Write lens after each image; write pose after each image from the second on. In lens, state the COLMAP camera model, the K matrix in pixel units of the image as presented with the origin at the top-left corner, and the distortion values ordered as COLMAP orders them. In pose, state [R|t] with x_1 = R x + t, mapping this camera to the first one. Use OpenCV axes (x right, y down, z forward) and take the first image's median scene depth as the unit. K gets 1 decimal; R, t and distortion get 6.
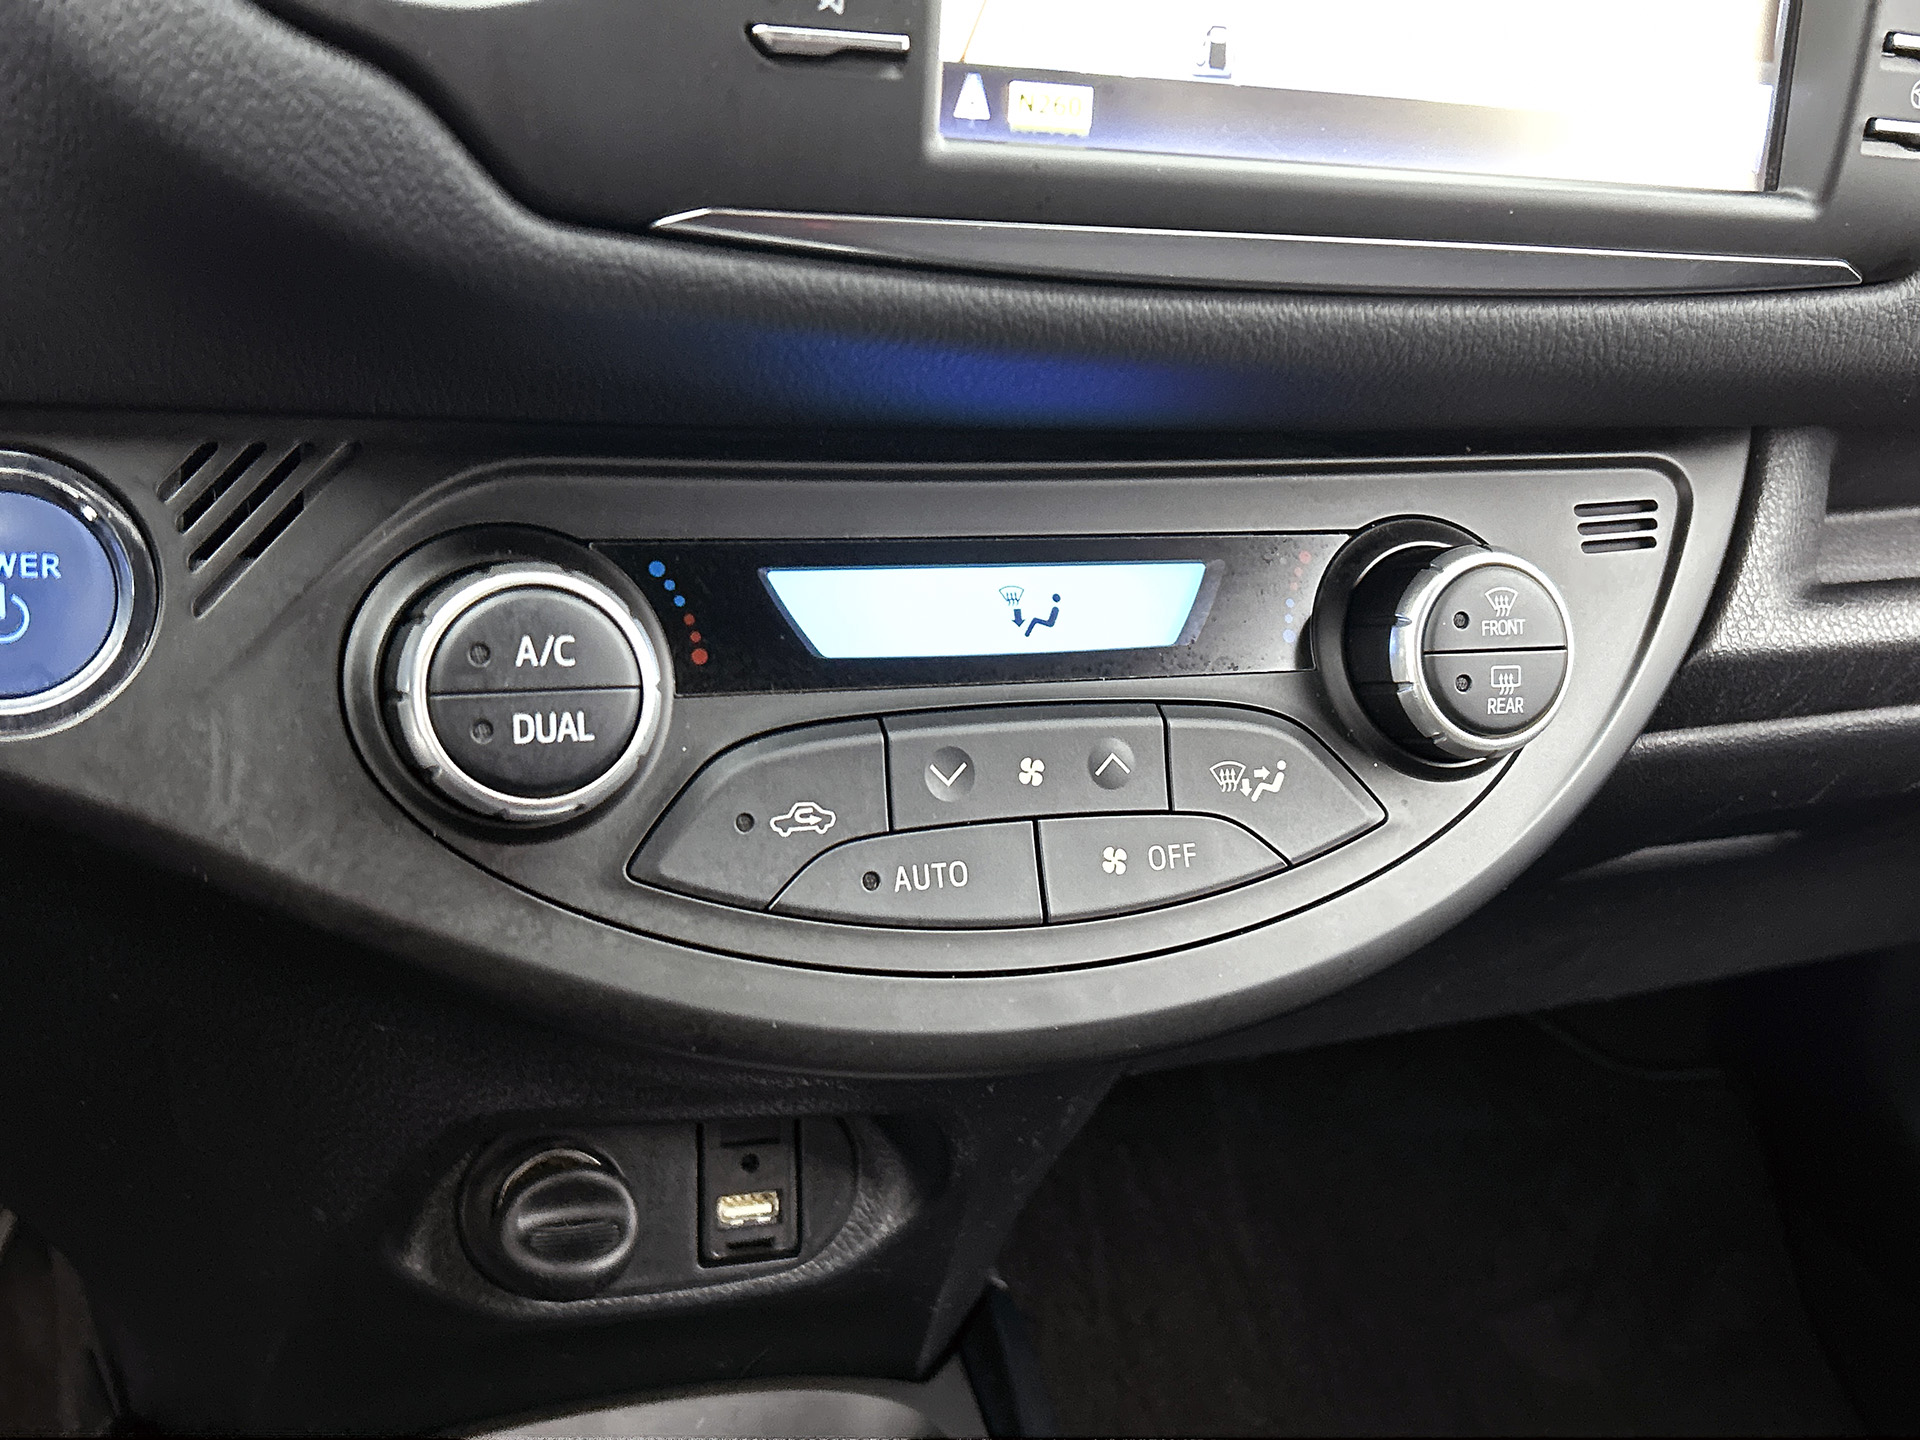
lens RADIAL K [[1963.6, 0, 942.2], [0, 1963.6, 729.7], [0, 0, 1]] dist [0.038418, 0.000000]
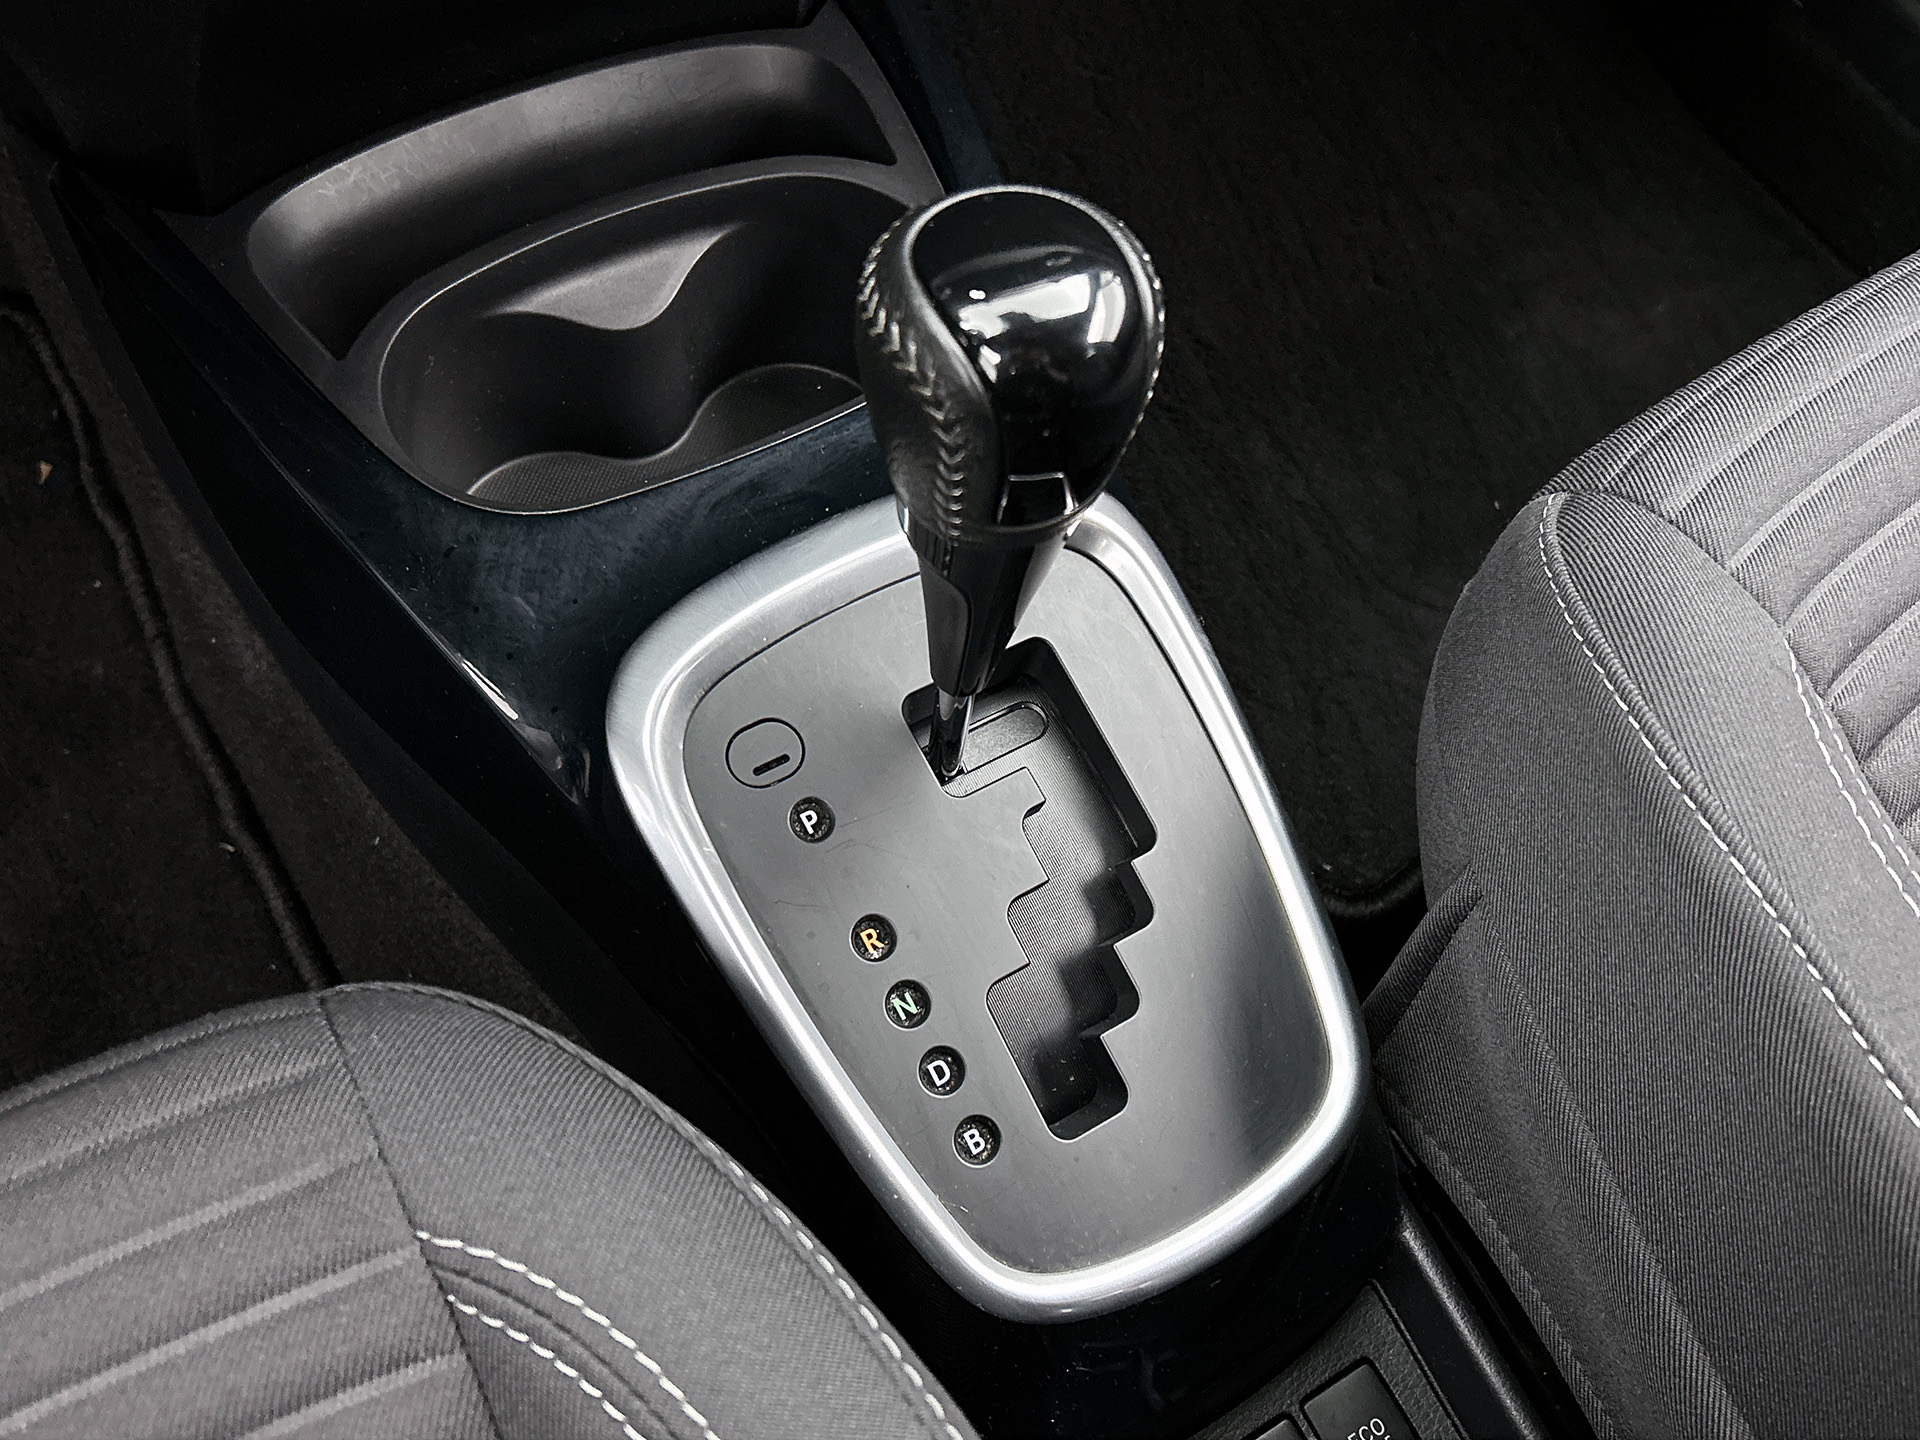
lens RADIAL K [[1811.8, 0, 957.1], [0, 1811.8, 709.5], [0, 0, 1]] dist [0.030759, 0.000000]
pose [[0.980993, -0.184851, 0.059019, -0.087408], [0.119051, 0.813534, 0.569201, 0.124813], [-0.153231, -0.551356, 0.820077, -0.039682]]
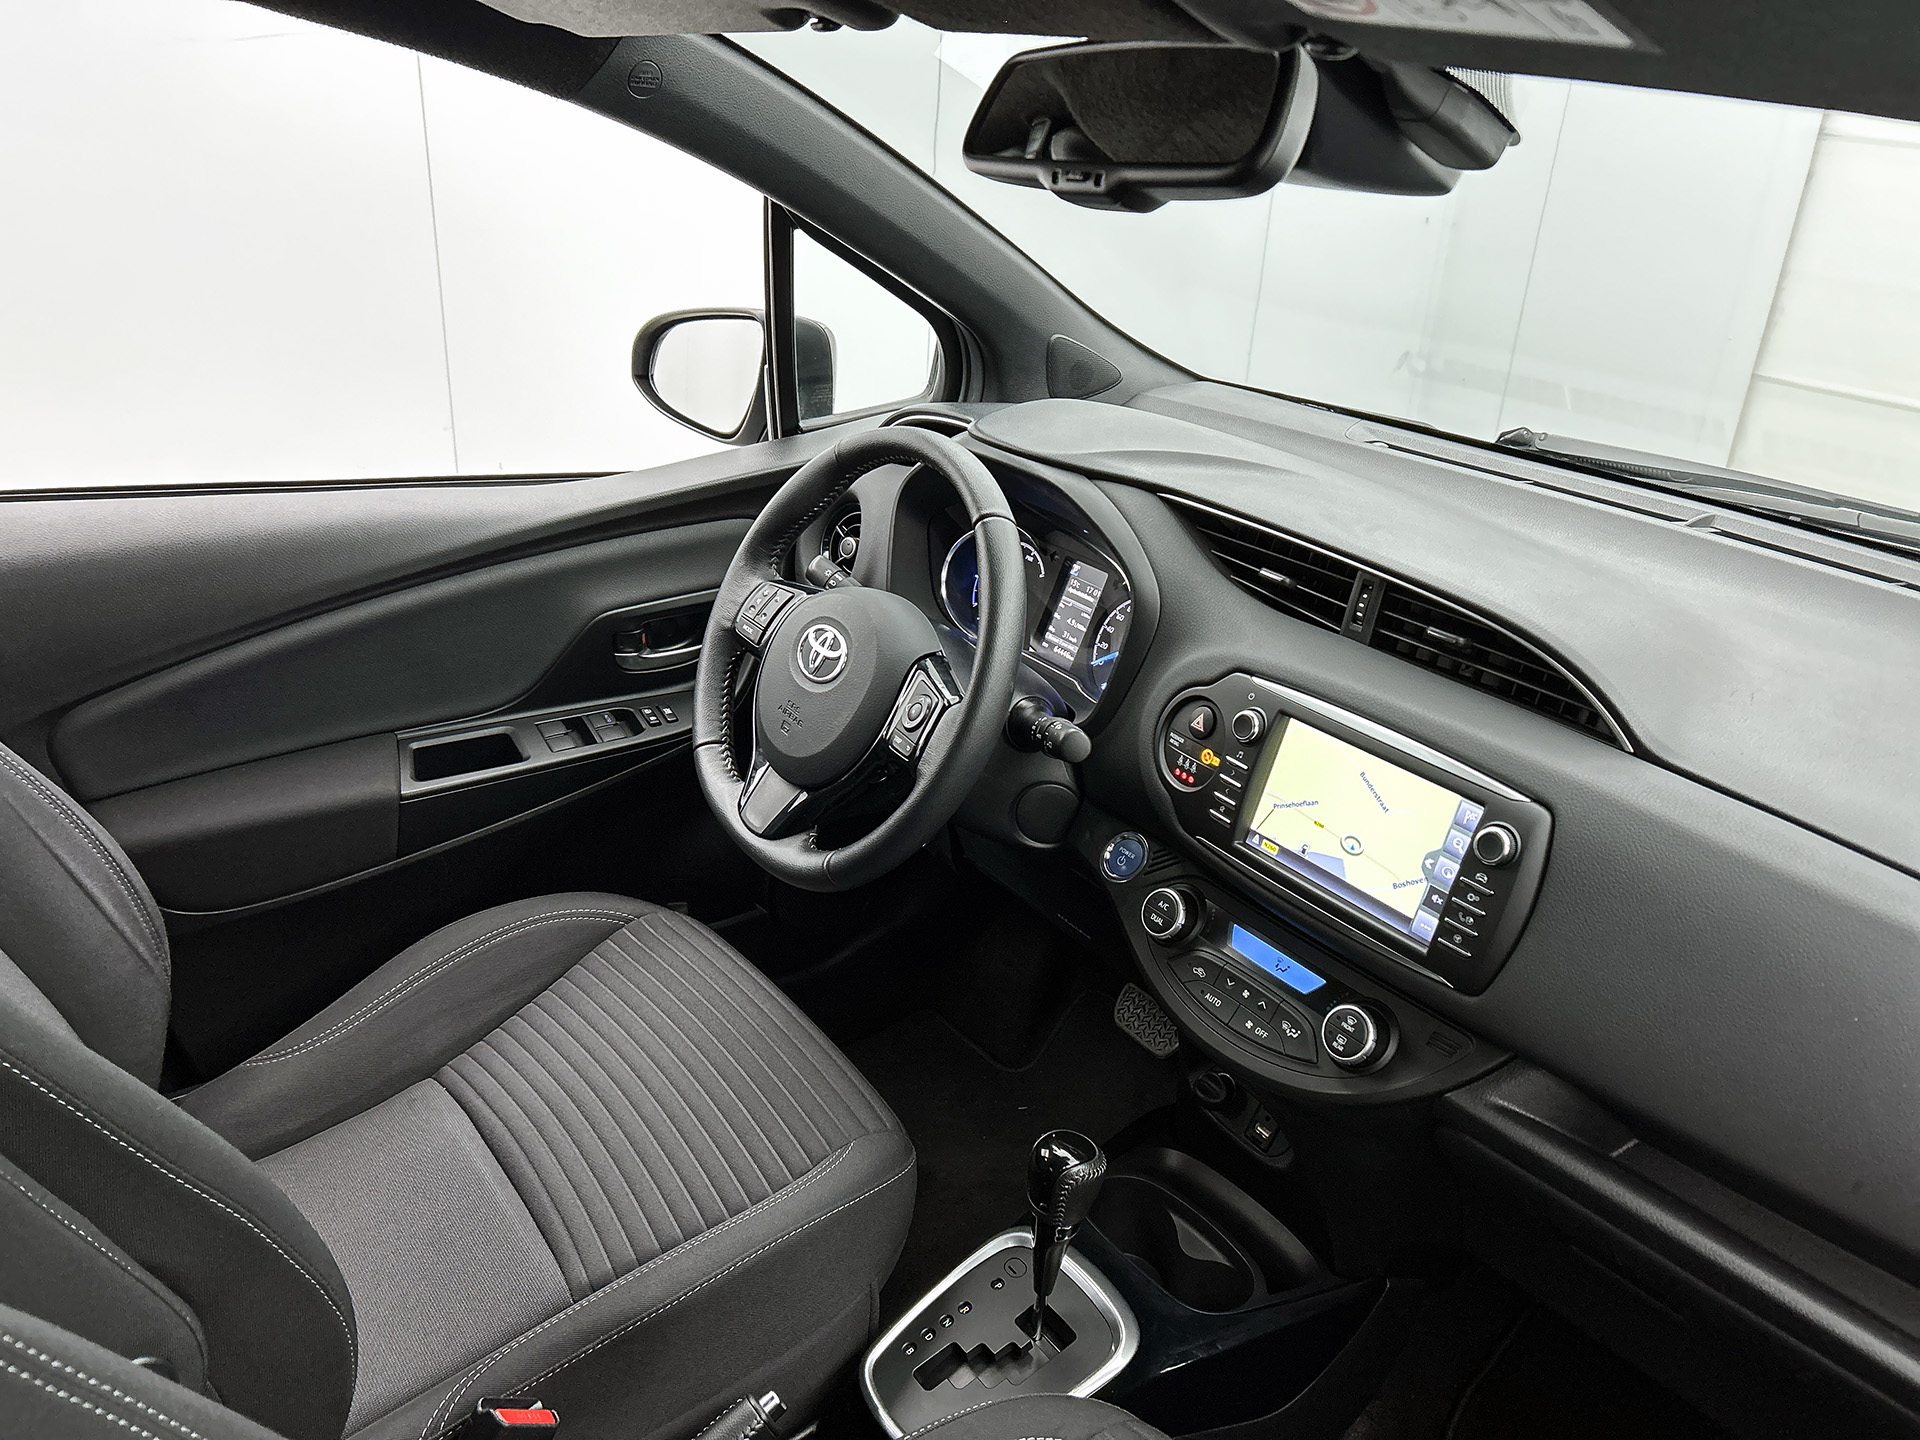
lens RADIAL K [[1445.7, 0, 955.2], [0, 1445.7, 711.0], [0, 0, 1]] dist [0.058019, -0.085973]
pose [[0.289521, 0.255759, -0.922369, 2.397804], [-0.484820, 0.870066, 0.089077, -0.445572], [0.825304, 0.421394, 0.375899, -0.846247]]
